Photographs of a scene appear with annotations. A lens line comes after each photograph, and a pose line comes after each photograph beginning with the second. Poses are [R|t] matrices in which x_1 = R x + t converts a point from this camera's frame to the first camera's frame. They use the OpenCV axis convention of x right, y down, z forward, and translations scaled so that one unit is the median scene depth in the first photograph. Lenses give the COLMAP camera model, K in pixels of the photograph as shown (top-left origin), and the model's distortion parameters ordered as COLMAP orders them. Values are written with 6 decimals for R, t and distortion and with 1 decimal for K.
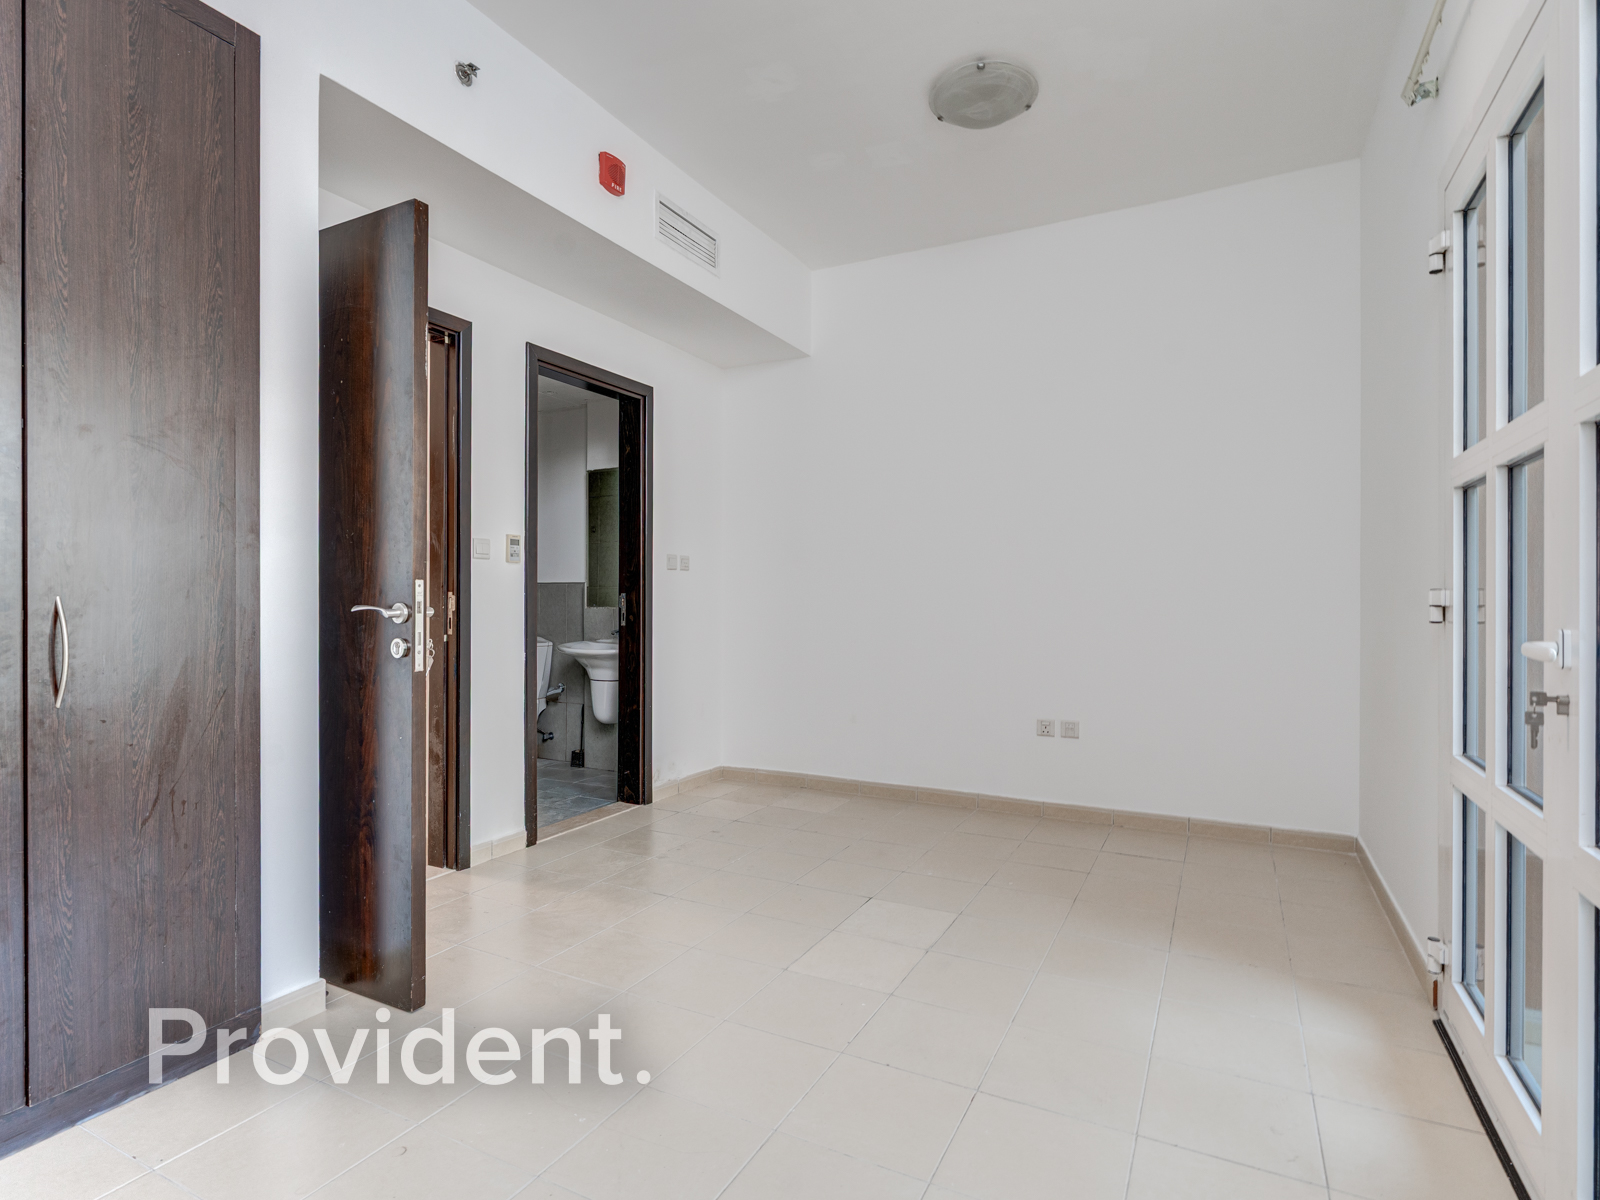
lens RADIAL K [[819.3, 0, 794.1], [0, 819.3, 602.6], [0, 0, 1]] dist [-0.006017, 0.001126]
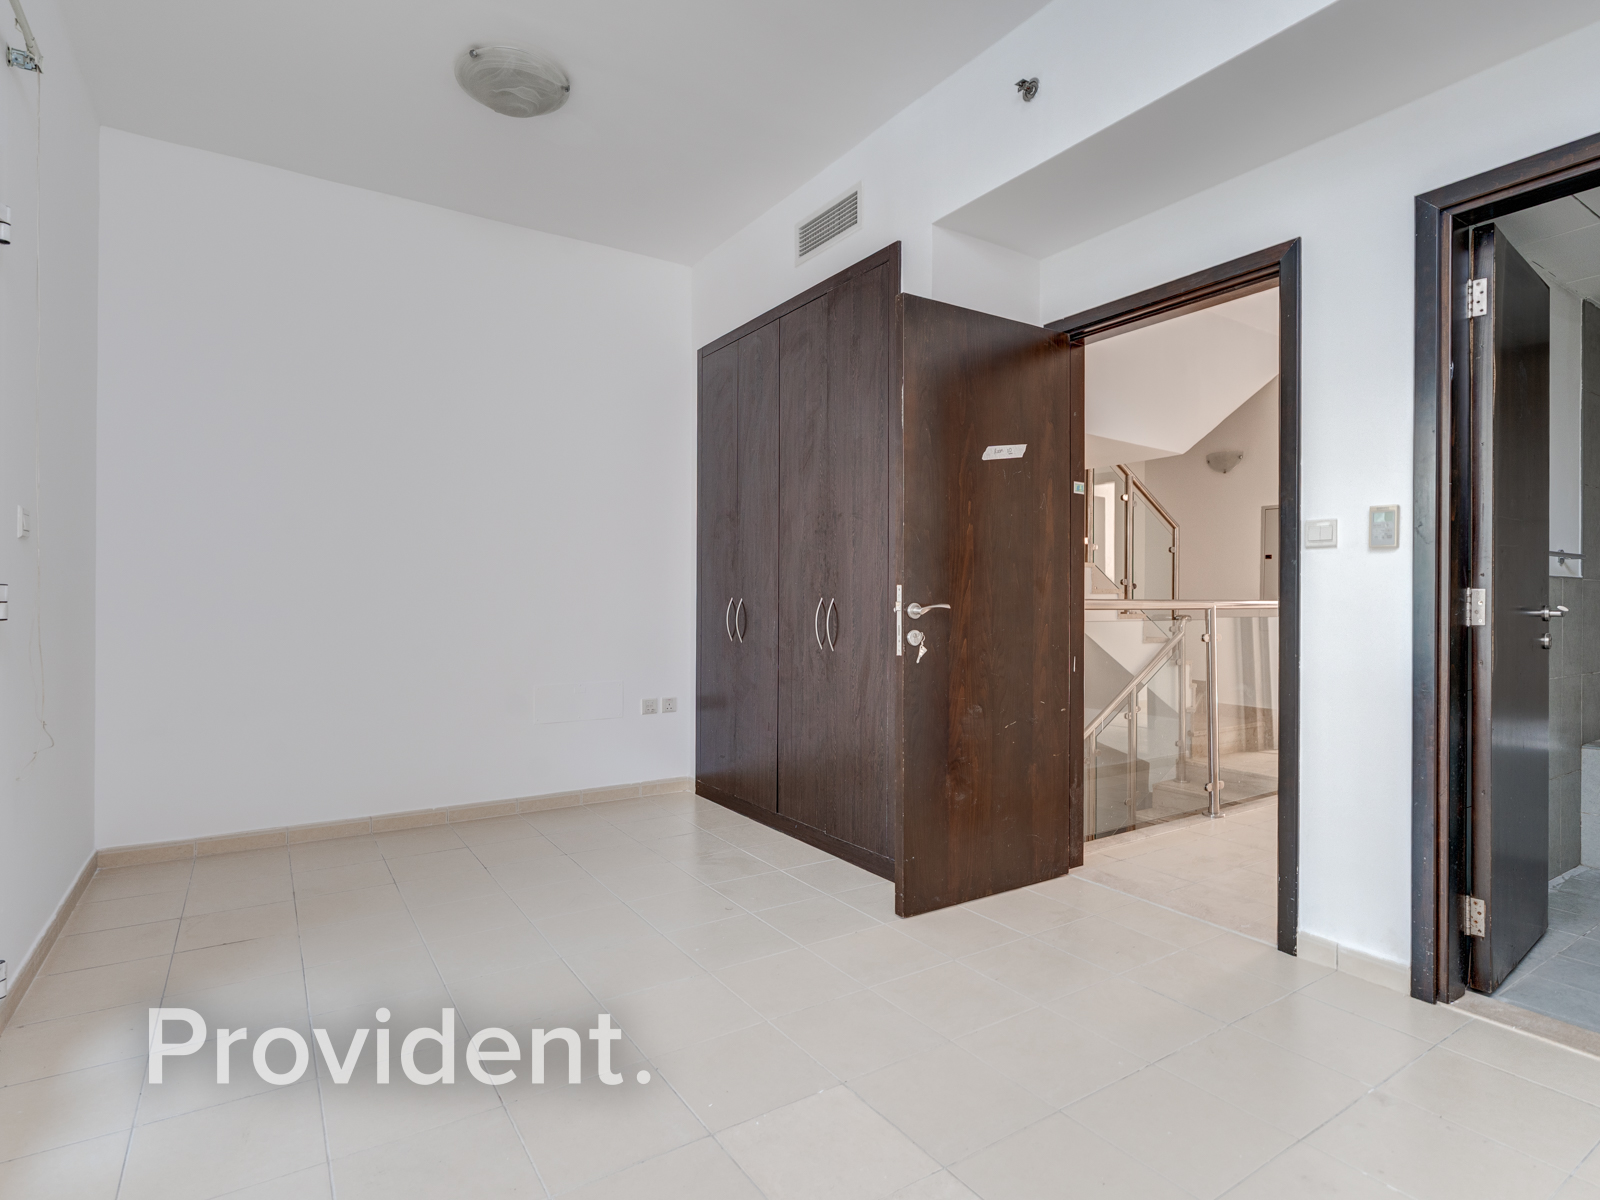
lens RADIAL K [[829.5, 0, 791.4], [0, 829.5, 595.4], [0, 0, 1]] dist [0.003581, 0.000871]
pose [[-0.482374, -0.009446, -0.875914, 0.886504], [-0.008727, 0.999944, -0.005978, -0.001089], [0.875922, 0.004760, -0.482429, 1.684310]]
